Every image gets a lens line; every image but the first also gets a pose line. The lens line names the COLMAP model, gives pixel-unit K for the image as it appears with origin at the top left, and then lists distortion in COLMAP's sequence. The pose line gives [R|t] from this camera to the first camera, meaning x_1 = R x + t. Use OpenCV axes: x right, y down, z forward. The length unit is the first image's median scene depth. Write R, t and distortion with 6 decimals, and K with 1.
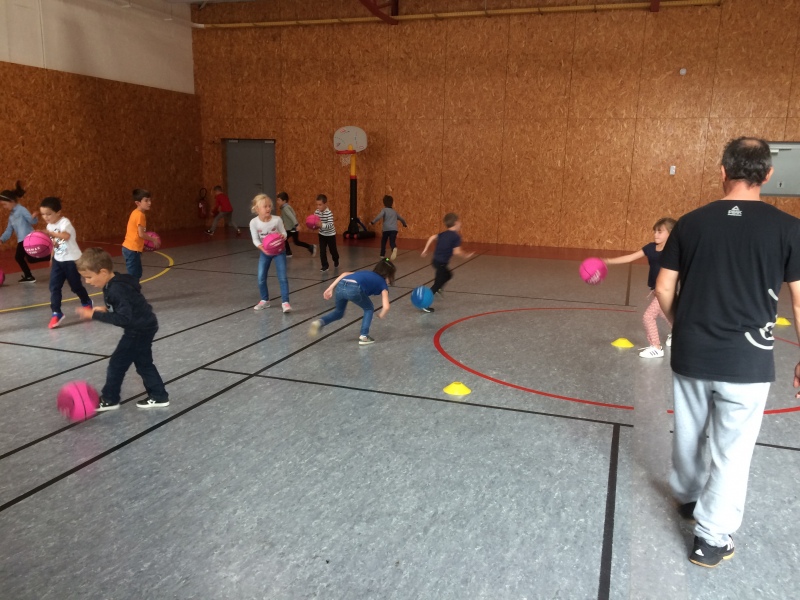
lens RADIAL K [[672.5, 0, 399.0], [0, 672.5, 306.2], [0, 0, 1]] dist [0.087844, -0.102126]
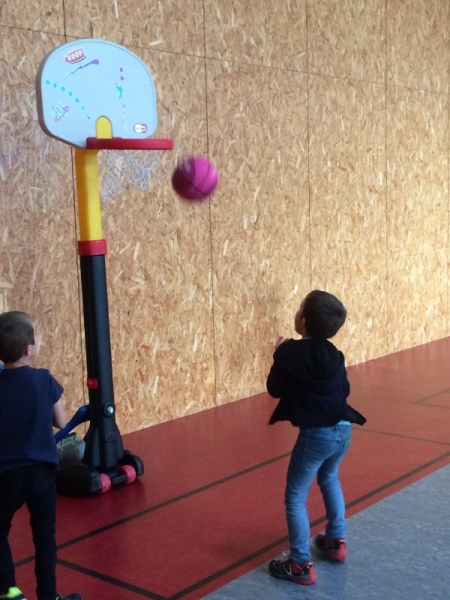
lens RADIAL K [[904.0, 0, 225.0], [0, 904.0, 300.0], [0, 0, 1]] dist [0.059322, 0.000000]
pose [[0.341456, -0.142712, 0.929000, -0.387519], [0.221001, 0.972884, 0.068224, -0.197157], [-0.913546, 0.182015, 0.363736, 0.893417]]
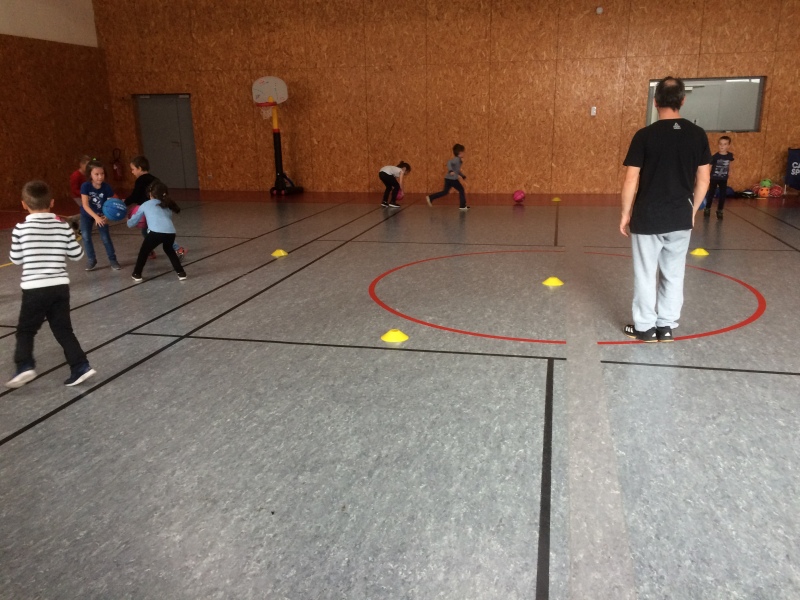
lens RADIAL K [[672.5, 0, 396.8], [0, 672.5, 305.8], [0, 0, 1]] dist [0.087844, -0.102126]
pose [[0.993887, -0.063933, 0.090007, 0.000921], [0.057985, 0.996052, 0.067211, 0.003891], [-0.093948, -0.061581, 0.993671, 0.003818]]
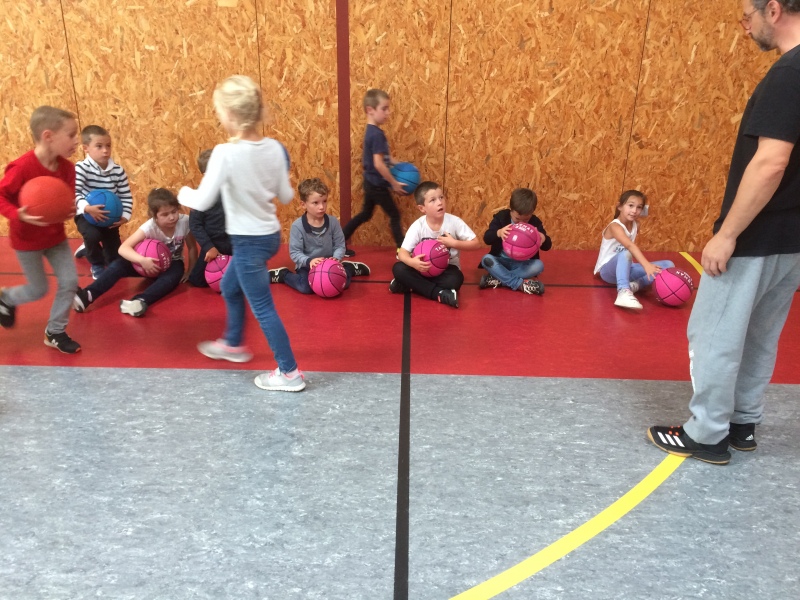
lens RADIAL K [[672.5, 0, 398.0], [0, 672.5, 302.2], [0, 0, 1]] dist [0.087844, -0.102126]
pose [[0.309454, 0.321137, -0.895047, -0.156640], [-0.204009, 0.941753, 0.267361, -0.134477], [0.928773, 0.099862, 0.356944, 0.693018]]
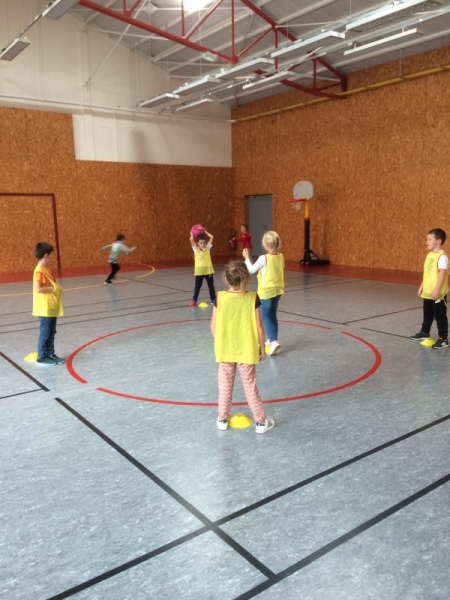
lens RADIAL K [[504.4, 0, 222.2], [0, 504.4, 303.2], [0, 0, 1]] dist [0.087844, -0.102126]
pose [[0.827087, 0.062776, -0.558557, 0.383784], [-0.078276, 0.996924, -0.003864, -0.009793], [0.556597, 0.046917, 0.829457, 0.097185]]
